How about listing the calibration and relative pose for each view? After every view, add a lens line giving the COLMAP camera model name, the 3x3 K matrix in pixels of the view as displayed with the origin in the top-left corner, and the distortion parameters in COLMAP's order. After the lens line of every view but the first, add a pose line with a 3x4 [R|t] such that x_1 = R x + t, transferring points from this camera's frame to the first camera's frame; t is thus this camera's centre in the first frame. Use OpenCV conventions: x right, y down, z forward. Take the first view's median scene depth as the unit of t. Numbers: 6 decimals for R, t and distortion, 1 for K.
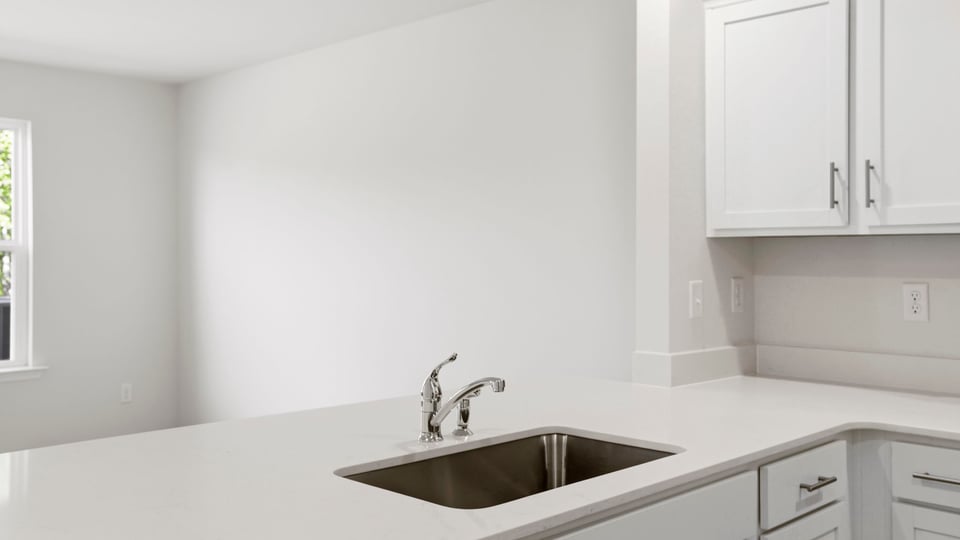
lens RADIAL K [[936.6, 0, 477.2], [0, 936.6, 253.8], [0, 0, 1]] dist [0.042729, 0.005338]
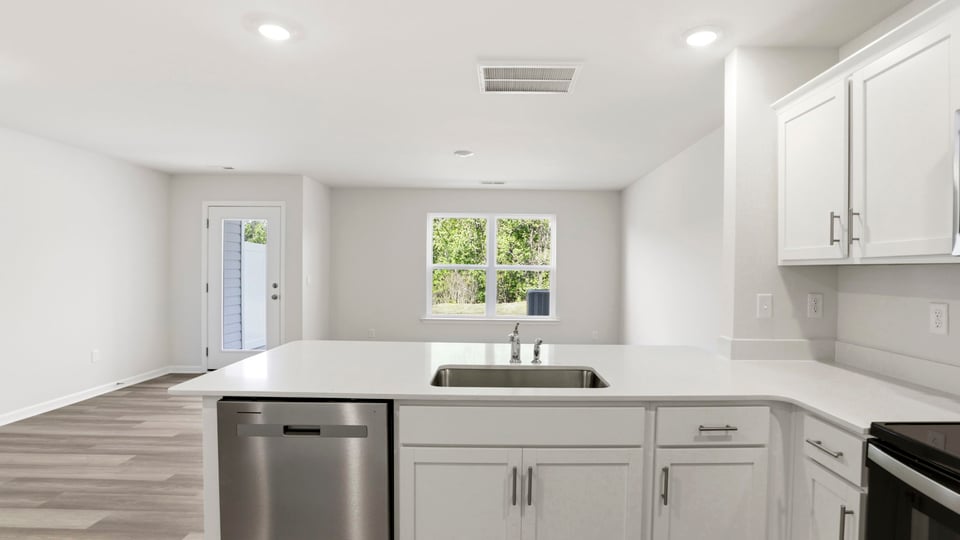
lens RADIAL K [[466.9, 0, 494.7], [0, 466.9, 273.5], [0, 0, 1]] dist [-0.025792, 0.000787]
pose [[0.701281, 0.015523, -0.712716, 0.480163], [-0.011751, 0.999879, 0.010215, -0.007378], [0.712788, 0.001212, 0.701378, 0.164940]]
